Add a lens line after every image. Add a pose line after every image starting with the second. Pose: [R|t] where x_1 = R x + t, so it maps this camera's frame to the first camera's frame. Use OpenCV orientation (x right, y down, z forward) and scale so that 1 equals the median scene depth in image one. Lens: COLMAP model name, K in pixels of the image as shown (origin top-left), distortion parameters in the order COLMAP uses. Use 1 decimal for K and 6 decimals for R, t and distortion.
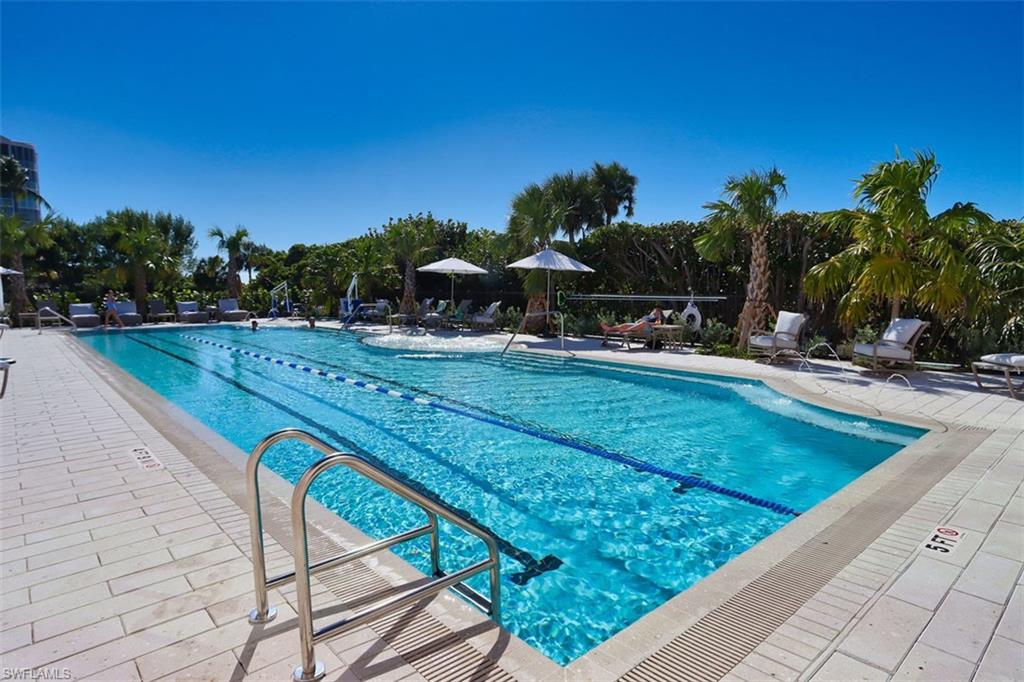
lens RADIAL K [[581.8, 0, 514.4], [0, 581.8, 333.9], [0, 0, 1]] dist [-0.009475, 0.001689]
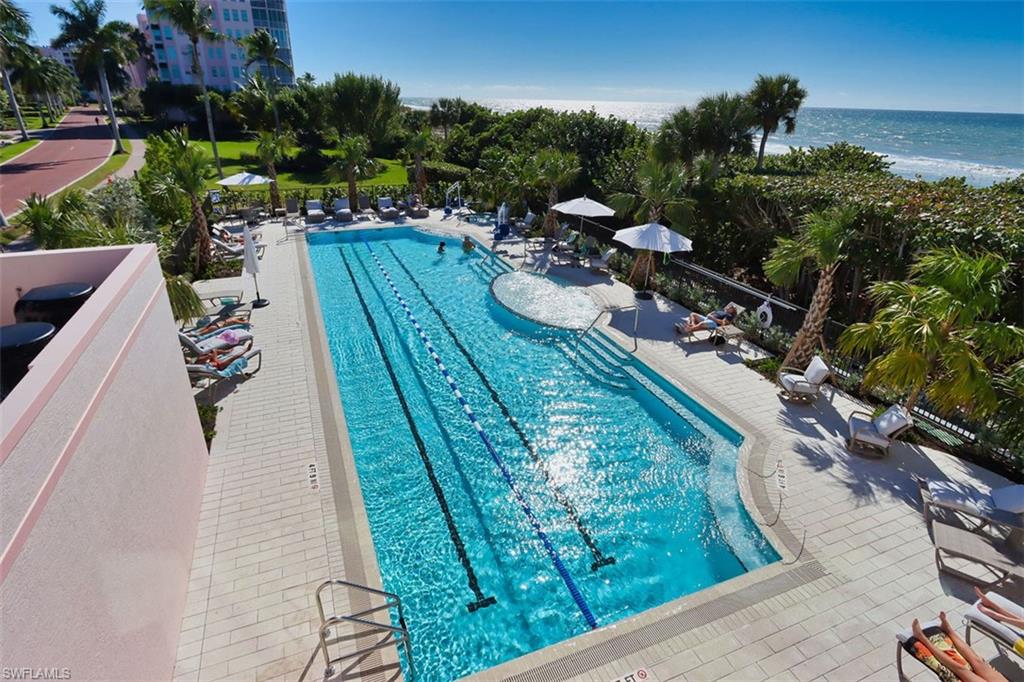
lens RADIAL K [[541.0, 0, 509.3], [0, 541.0, 345.1], [0, 0, 1]] dist [-0.014960, 0.000336]
pose [[0.939846, 0.164907, -0.299156, 0.164157], [-0.053142, 0.935678, 0.348830, -0.306118], [0.337438, -0.311949, 0.888157, -0.090535]]
